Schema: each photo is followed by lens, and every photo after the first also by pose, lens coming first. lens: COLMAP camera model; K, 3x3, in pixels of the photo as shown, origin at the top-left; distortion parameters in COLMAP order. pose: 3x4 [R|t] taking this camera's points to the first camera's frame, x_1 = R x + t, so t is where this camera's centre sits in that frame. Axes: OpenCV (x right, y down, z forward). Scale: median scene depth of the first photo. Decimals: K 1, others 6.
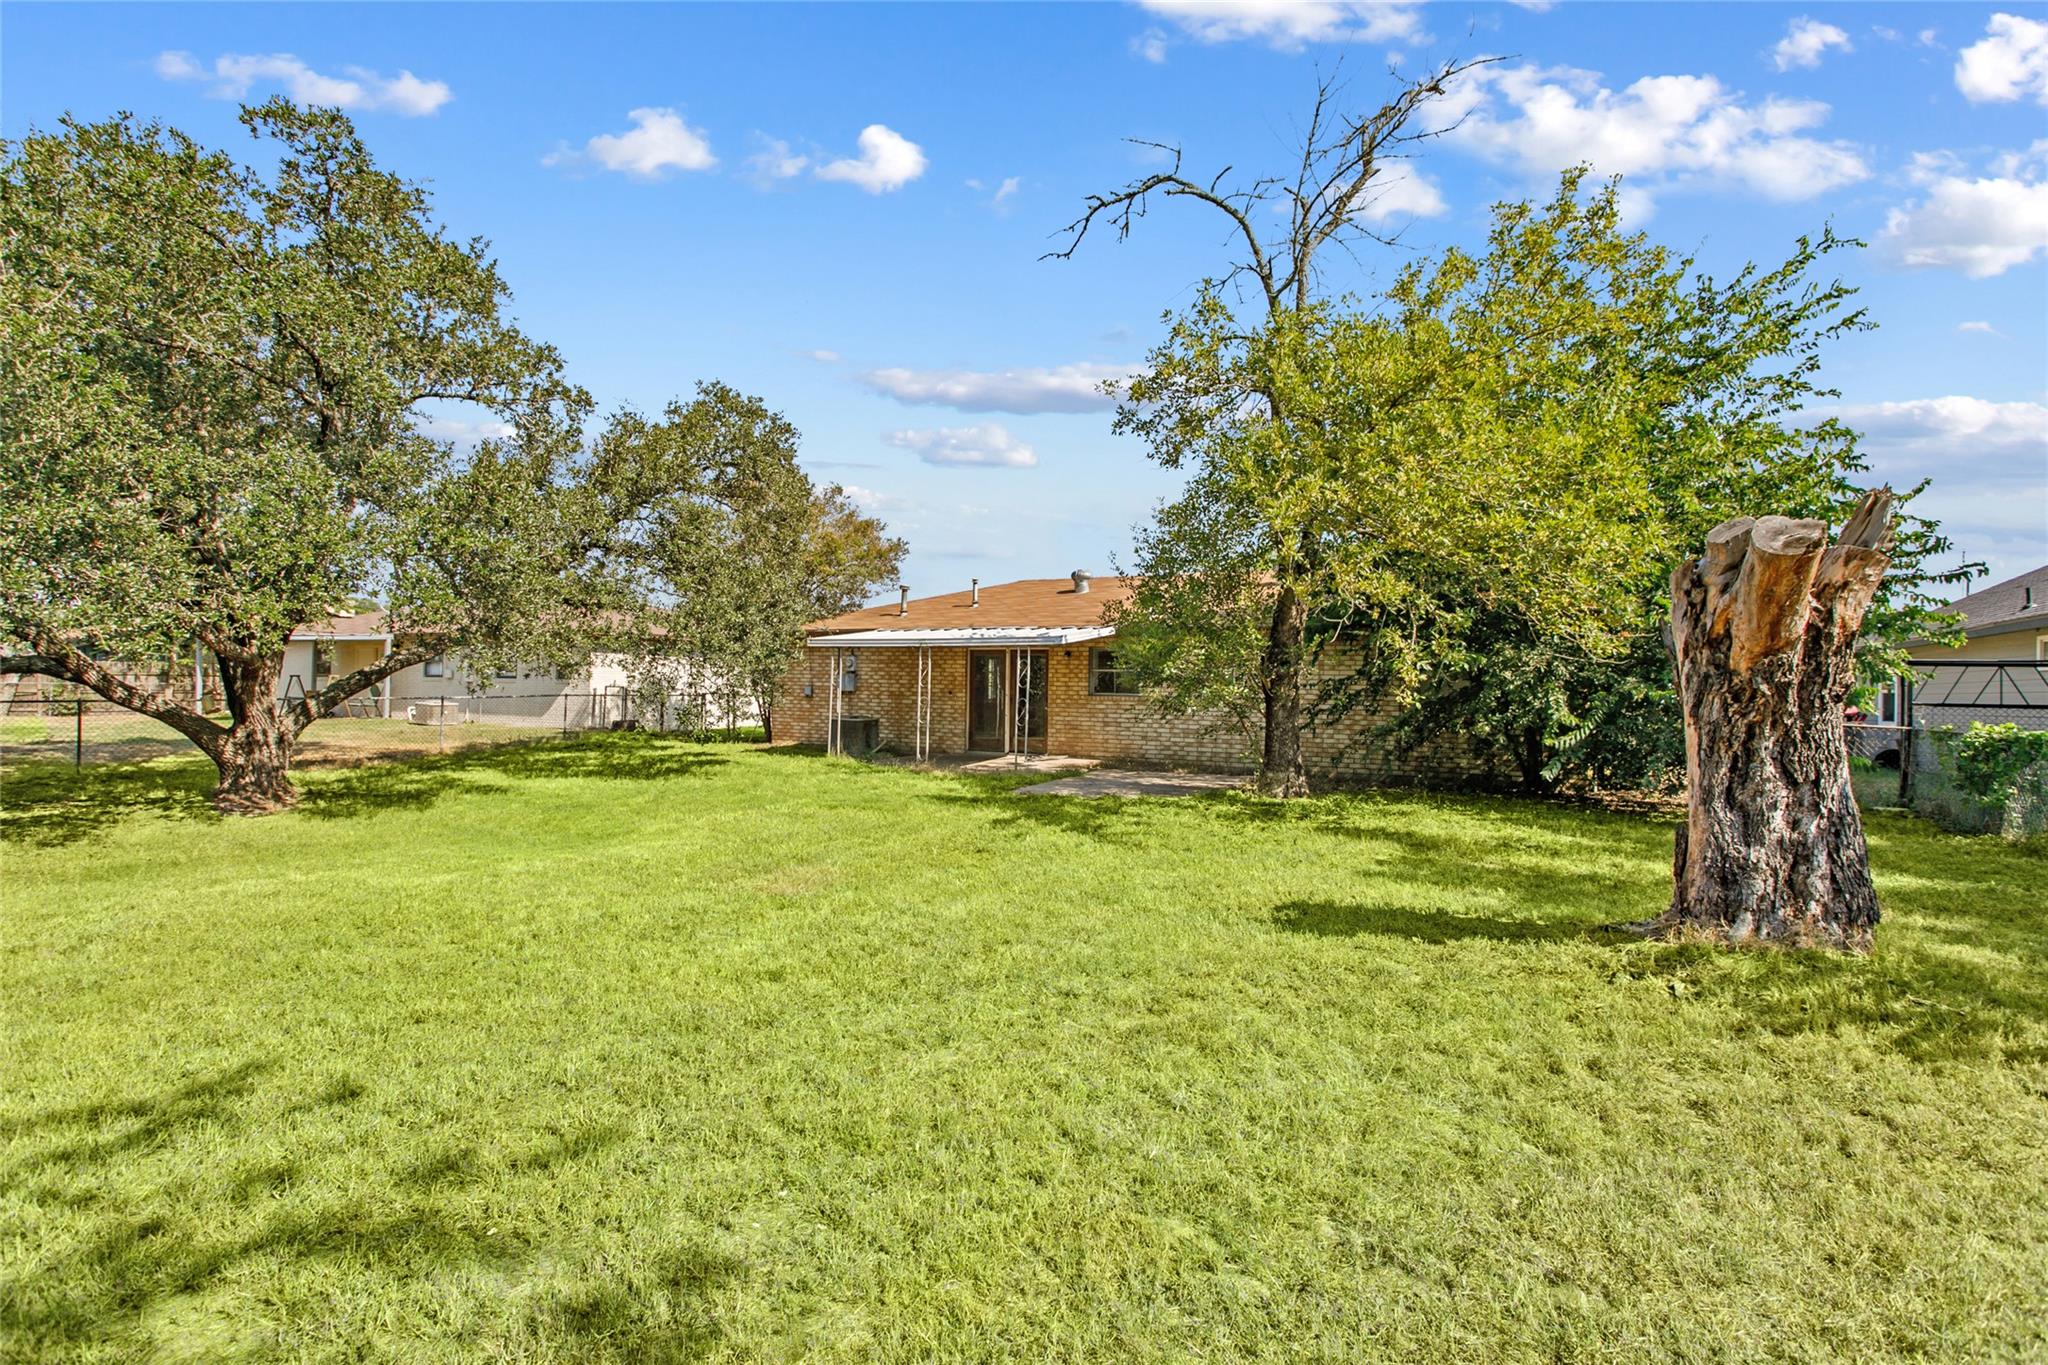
lens RADIAL K [[974.7, 0, 1006.8], [0, 974.7, 691.2], [0, 0, 1]] dist [-0.000522, 0.002493]
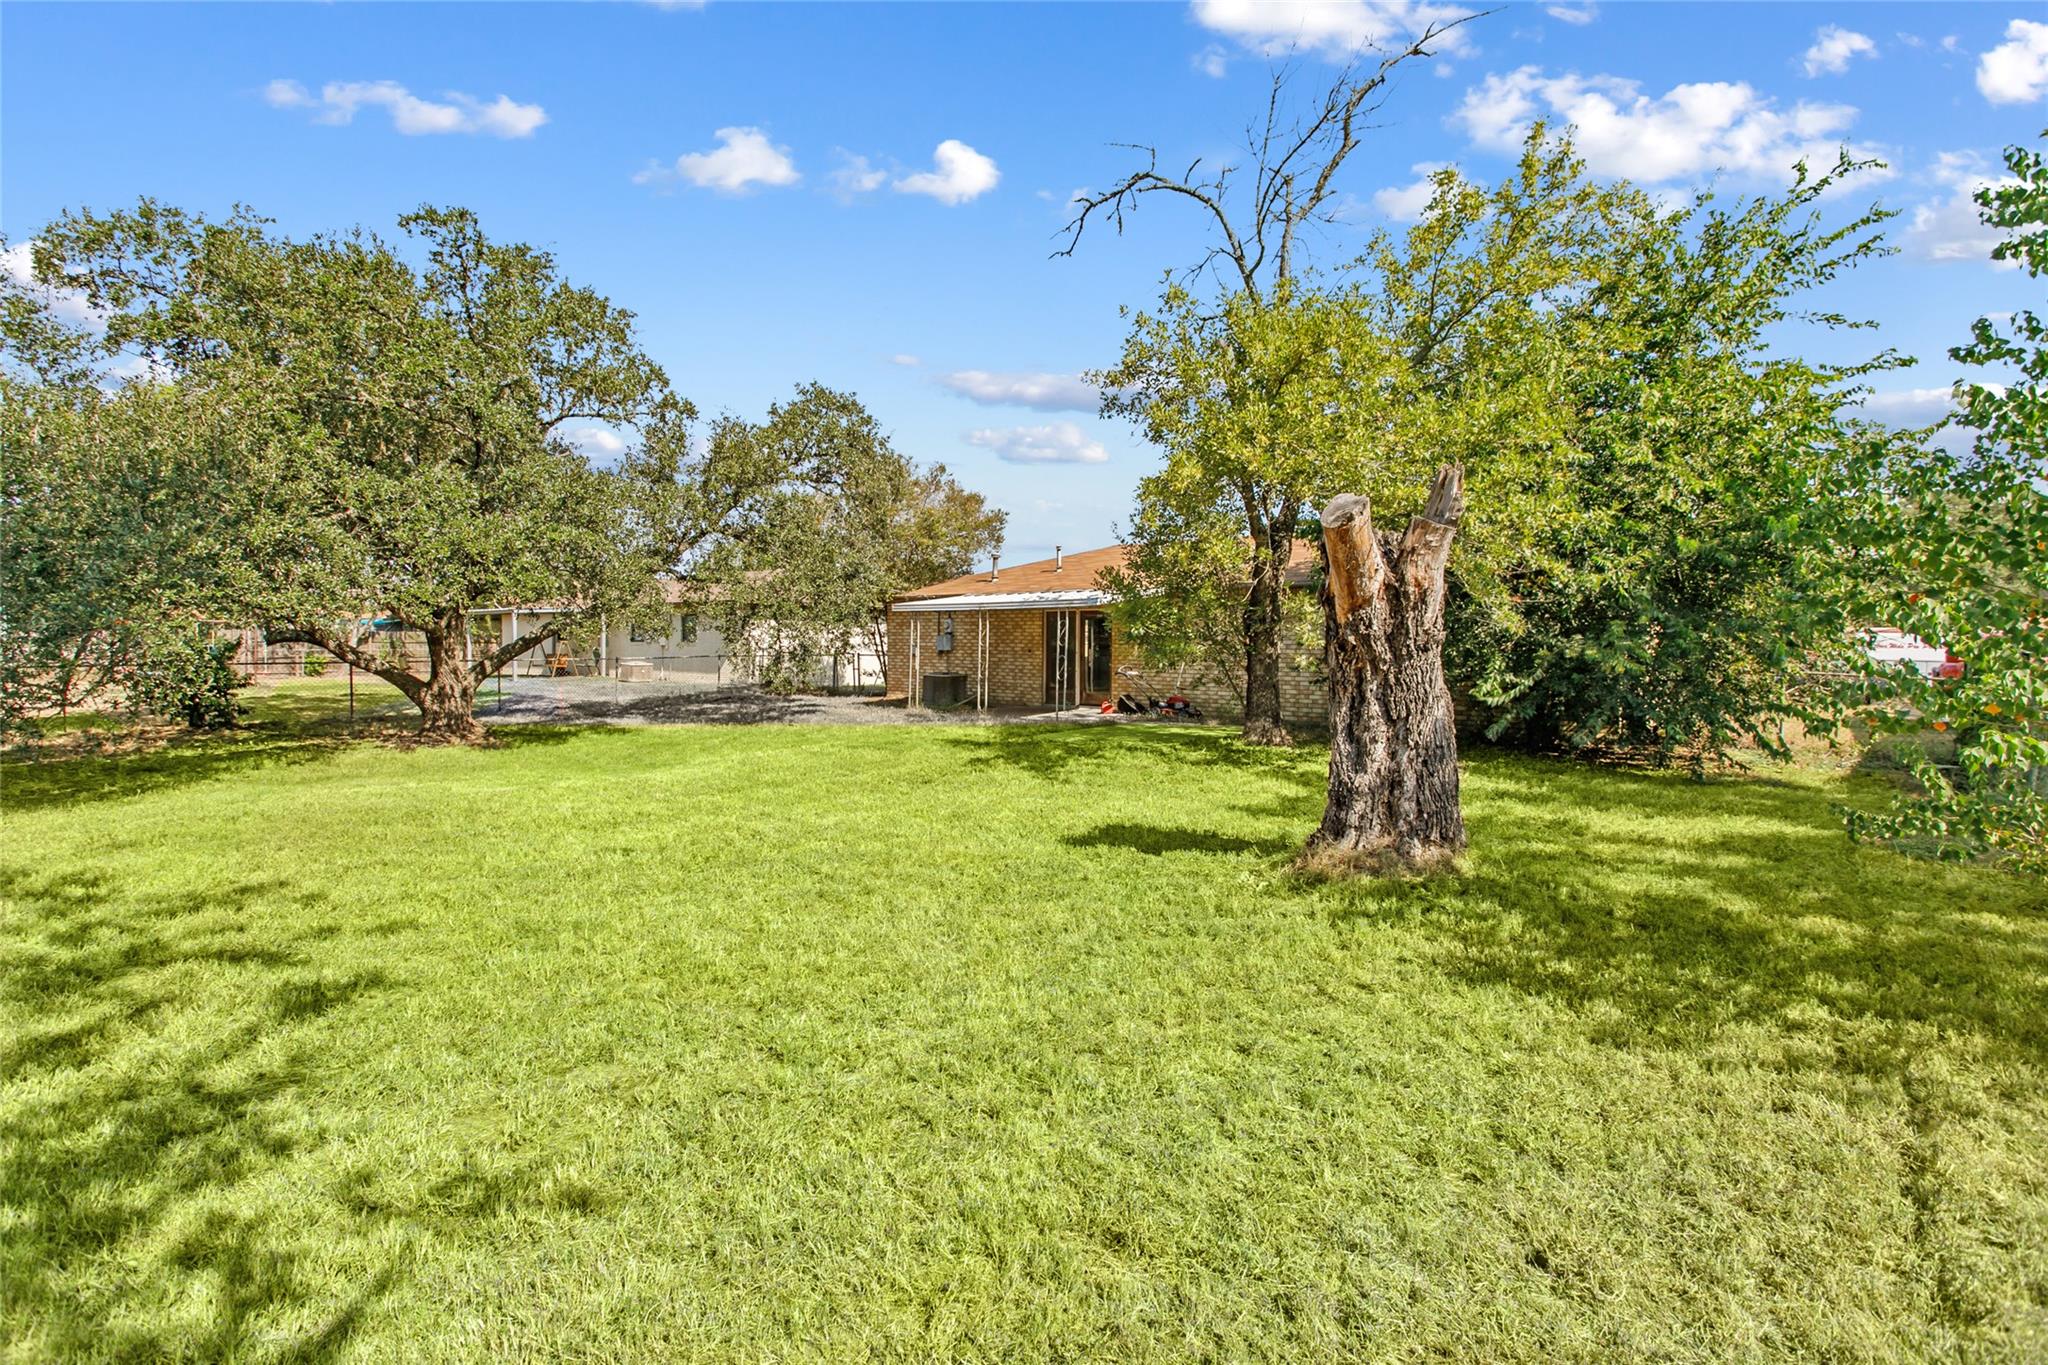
lens RADIAL K [[974.7, 0, 1039.1], [0, 974.7, 675.5], [0, 0, 1]] dist [-0.000522, 0.002493]
pose [[0.976446, -0.003305, -0.215736, 0.260856], [0.008719, 0.999670, 0.024150, 0.003604], [0.215586, -0.025462, 0.976153, -0.094127]]
